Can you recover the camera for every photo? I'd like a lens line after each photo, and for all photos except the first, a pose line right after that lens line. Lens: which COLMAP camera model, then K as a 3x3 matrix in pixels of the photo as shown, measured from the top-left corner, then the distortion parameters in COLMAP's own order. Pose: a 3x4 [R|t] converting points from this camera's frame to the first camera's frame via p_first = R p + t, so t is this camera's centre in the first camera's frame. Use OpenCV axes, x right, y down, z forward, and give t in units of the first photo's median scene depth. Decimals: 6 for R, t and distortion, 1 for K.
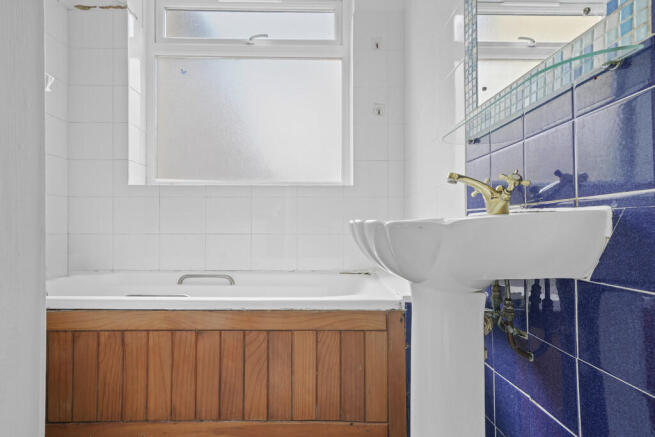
lens RADIAL K [[380.1, 0, 327.5], [0, 380.1, 218.5], [0, 0, 1]] dist [-0.001165, -0.000573]
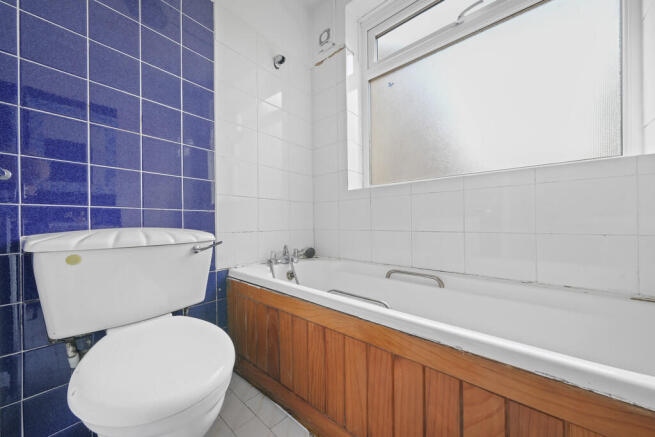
lens RADIAL K [[224.5, 0, 325.4], [0, 224.5, 222.5], [0, 0, 1]] dist [0.000450, 0.000058]
pose [[0.749013, -0.007159, -0.662516, -0.134101], [0.020147, 0.999725, 0.011974, 0.008180], [0.662248, -0.022317, 0.748952, 0.552809]]
